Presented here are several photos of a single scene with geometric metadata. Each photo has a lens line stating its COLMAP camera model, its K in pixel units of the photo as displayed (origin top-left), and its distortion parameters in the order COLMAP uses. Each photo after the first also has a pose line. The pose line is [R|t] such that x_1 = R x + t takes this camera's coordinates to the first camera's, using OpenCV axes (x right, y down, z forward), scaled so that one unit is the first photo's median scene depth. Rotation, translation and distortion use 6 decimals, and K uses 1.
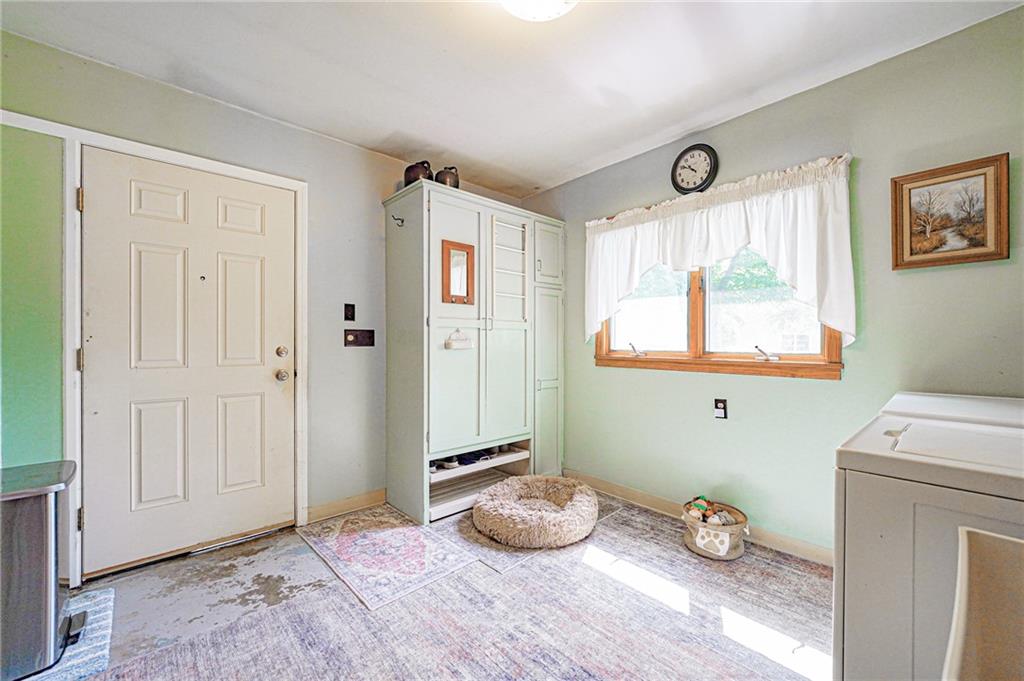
lens RADIAL K [[415.5, 0, 513.2], [0, 415.5, 342.0], [0, 0, 1]] dist [-0.004018, -0.000077]
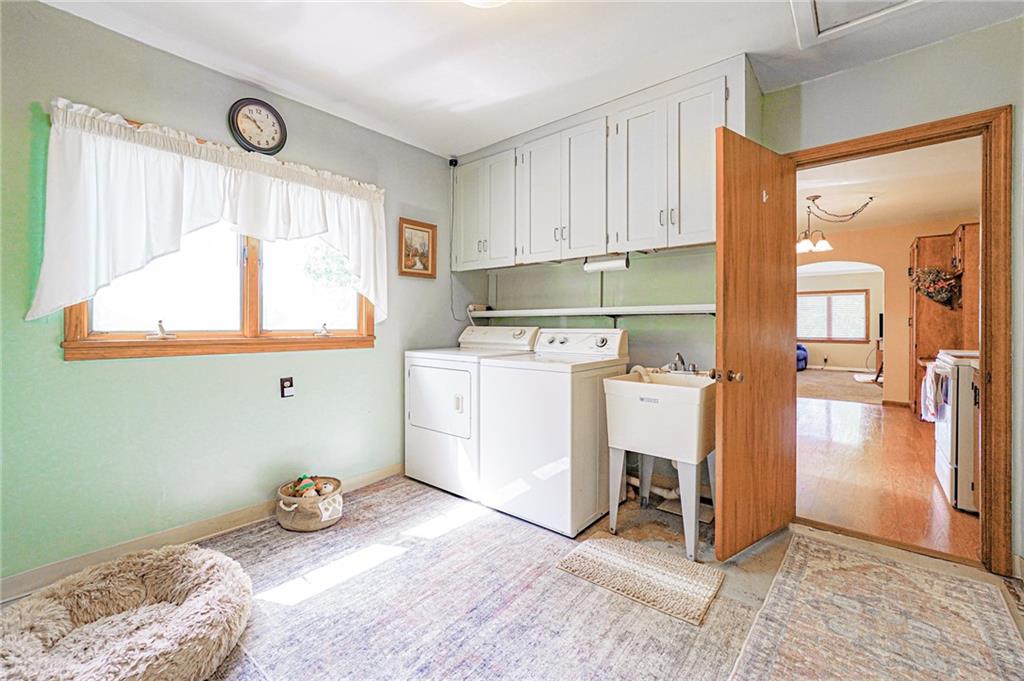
lens RADIAL K [[420.8, 0, 511.2], [0, 420.8, 323.2], [0, 0, 1]] dist [-0.002154, -0.000165]
pose [[-0.137398, -0.002852, 0.990512, -0.644612], [-0.005273, 0.999984, 0.002148, 0.003411], [-0.990502, -0.004927, -0.137411, 0.696086]]
